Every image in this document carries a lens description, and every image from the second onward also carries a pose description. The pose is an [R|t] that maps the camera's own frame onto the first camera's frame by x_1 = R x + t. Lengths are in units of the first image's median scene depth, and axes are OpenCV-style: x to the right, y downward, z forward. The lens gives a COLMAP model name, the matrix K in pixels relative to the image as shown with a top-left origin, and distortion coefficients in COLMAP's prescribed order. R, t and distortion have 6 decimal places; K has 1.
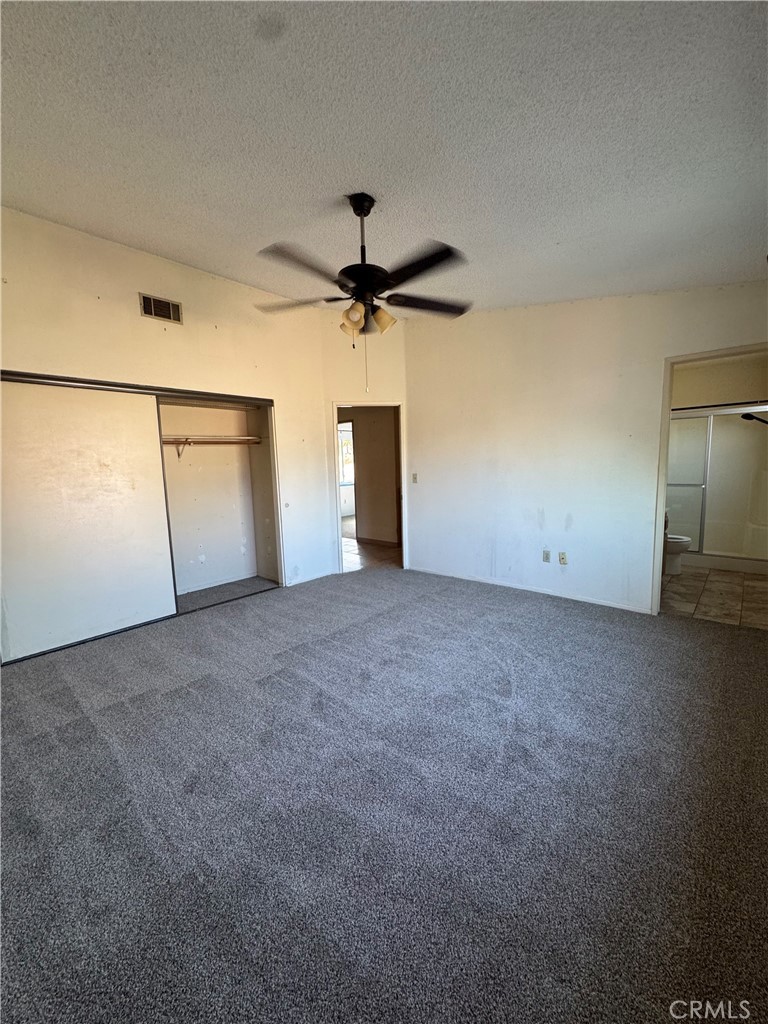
lens RADIAL K [[410.5, 0, 384.0], [0, 410.5, 512.0], [0, 0, 1]] dist [-0.005922, -0.000135]
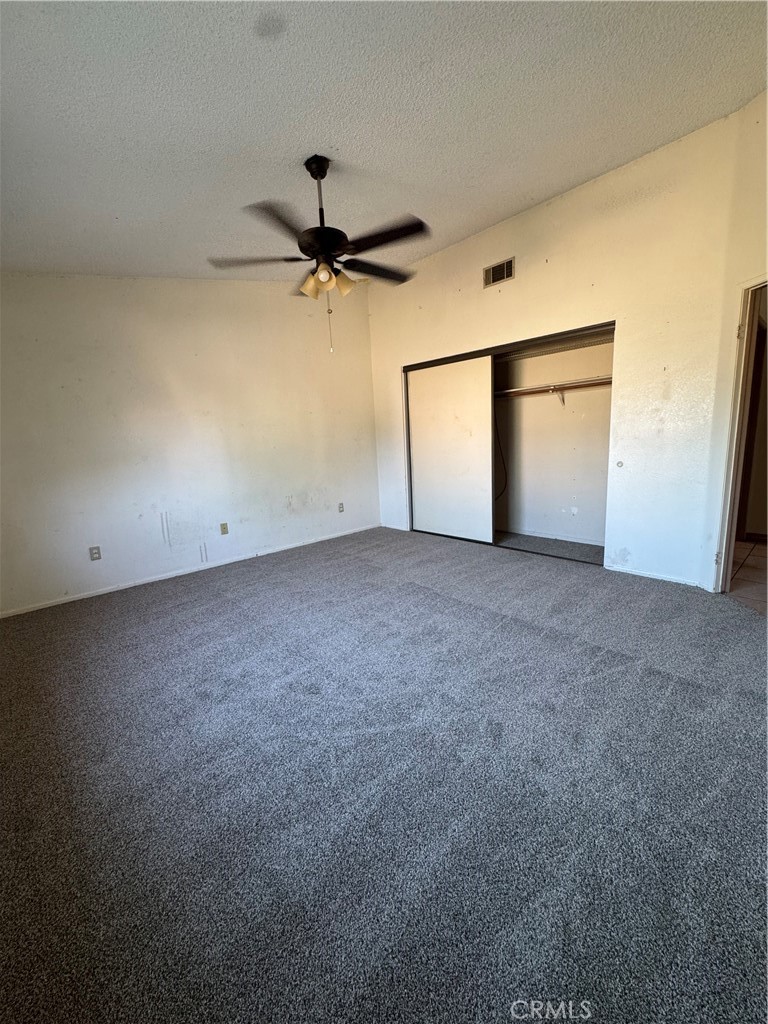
lens RADIAL K [[417.9, 0, 384.0], [0, 417.9, 512.0], [0, 0, 1]] dist [-0.001834, -0.000081]
pose [[-0.116399, 0.208688, -0.971031, 0.749122], [-0.063503, 0.974112, 0.216963, -0.090882], [0.991170, 0.086918, -0.100133, 0.879724]]
